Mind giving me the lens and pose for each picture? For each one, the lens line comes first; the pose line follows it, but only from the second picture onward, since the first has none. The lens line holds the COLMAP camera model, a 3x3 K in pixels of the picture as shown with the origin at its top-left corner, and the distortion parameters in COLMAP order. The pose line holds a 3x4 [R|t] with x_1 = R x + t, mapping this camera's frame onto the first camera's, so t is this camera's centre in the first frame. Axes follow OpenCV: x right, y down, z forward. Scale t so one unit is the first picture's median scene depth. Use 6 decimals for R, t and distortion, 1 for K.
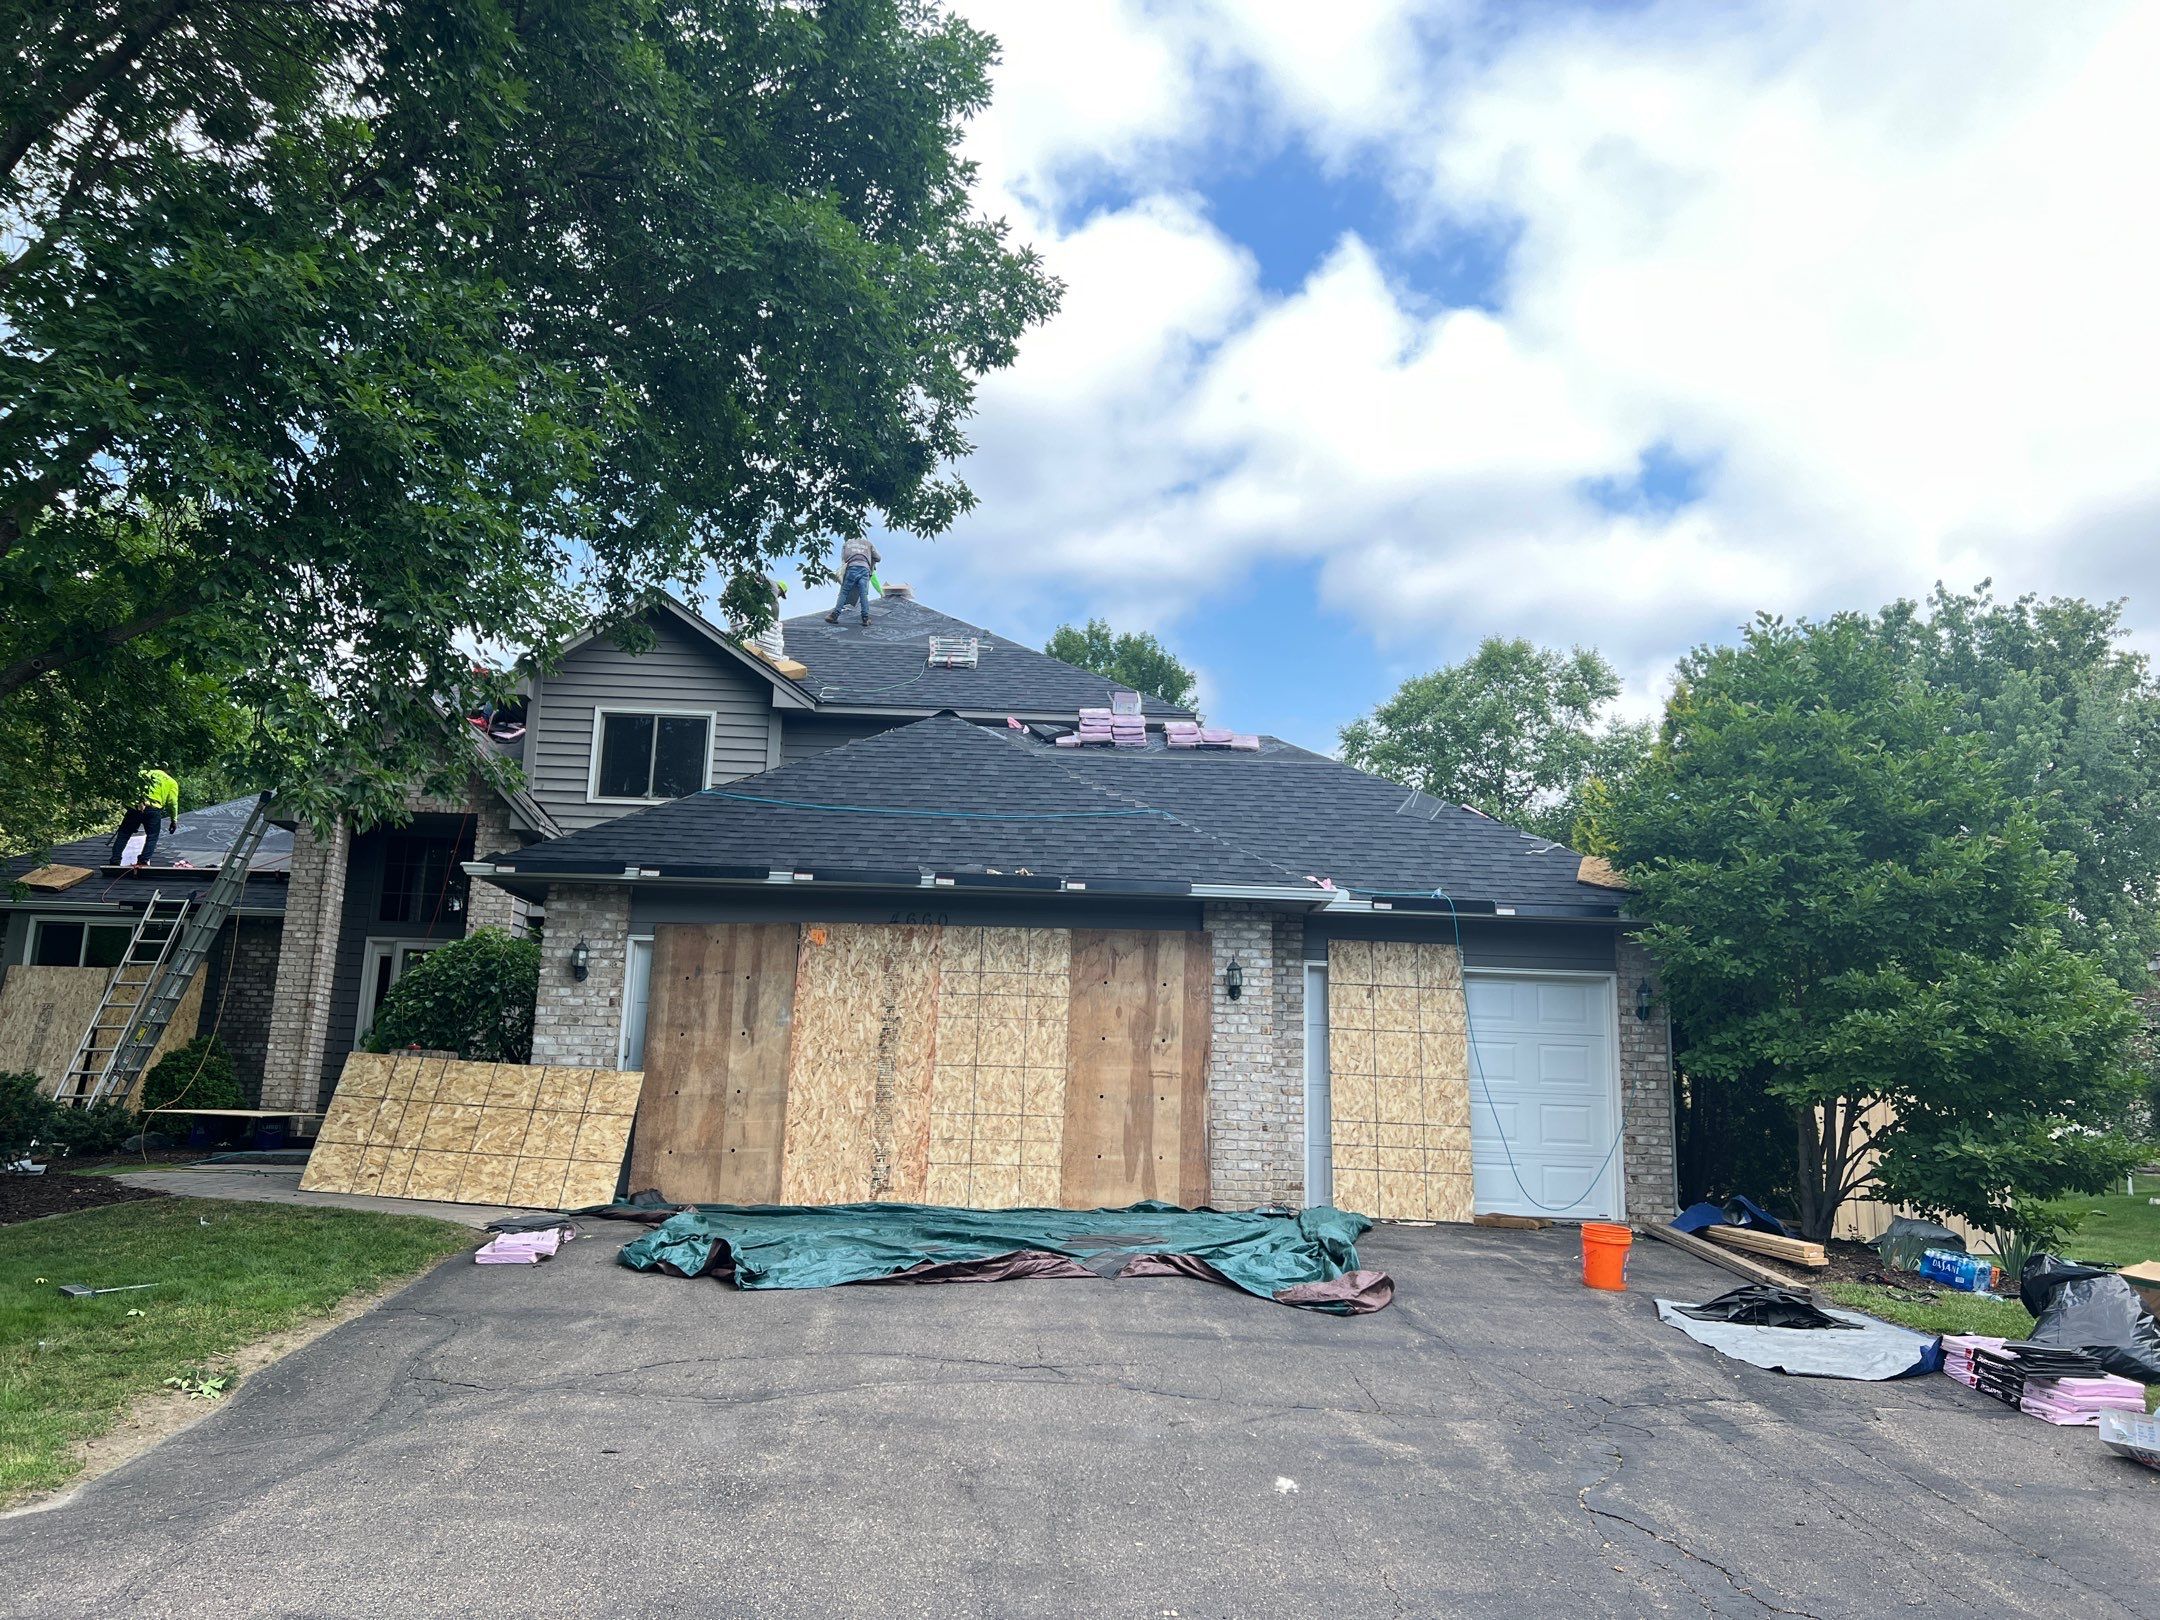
lens RADIAL K [[1541.4, 0, 1080.0], [0, 1541.4, 810.0], [0, 0, 1]] dist [0.000955, -0.038620]
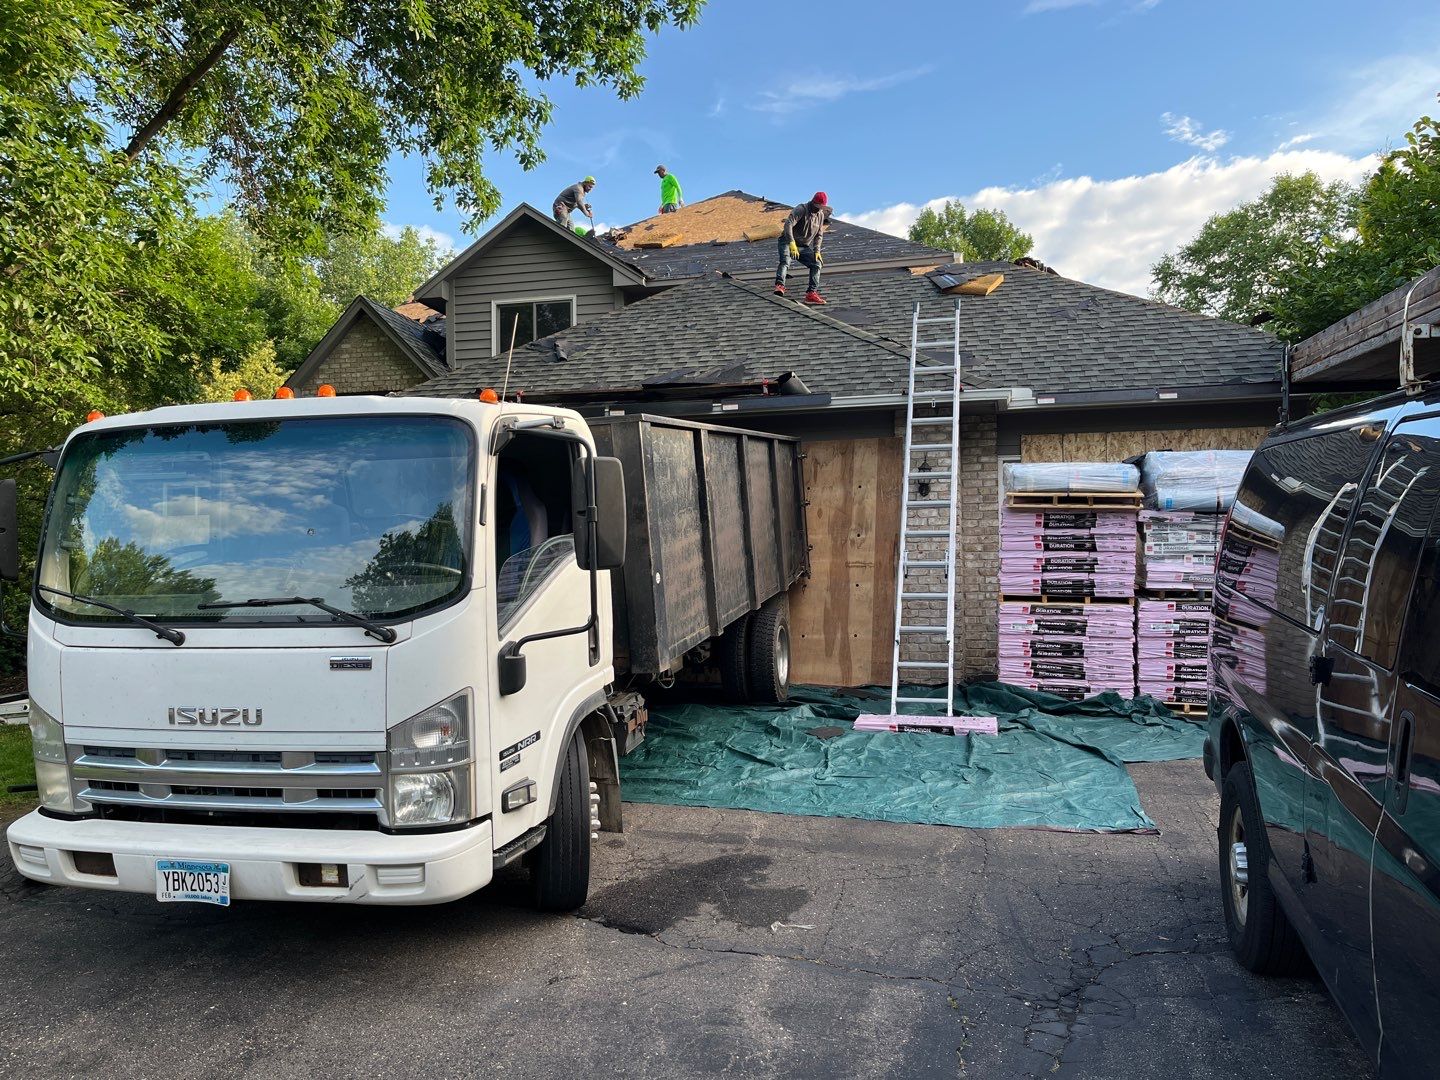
lens RADIAL K [[1027.6, 0, 720.0], [0, 1027.6, 540.0], [0, 0, 1]] dist [0.000955, -0.038620]
pose [[0.961013, -0.044528, -0.272896, 0.162201], [0.089326, 0.984024, 0.154003, 0.025664], [0.261679, -0.172375, 0.949637, 0.243121]]
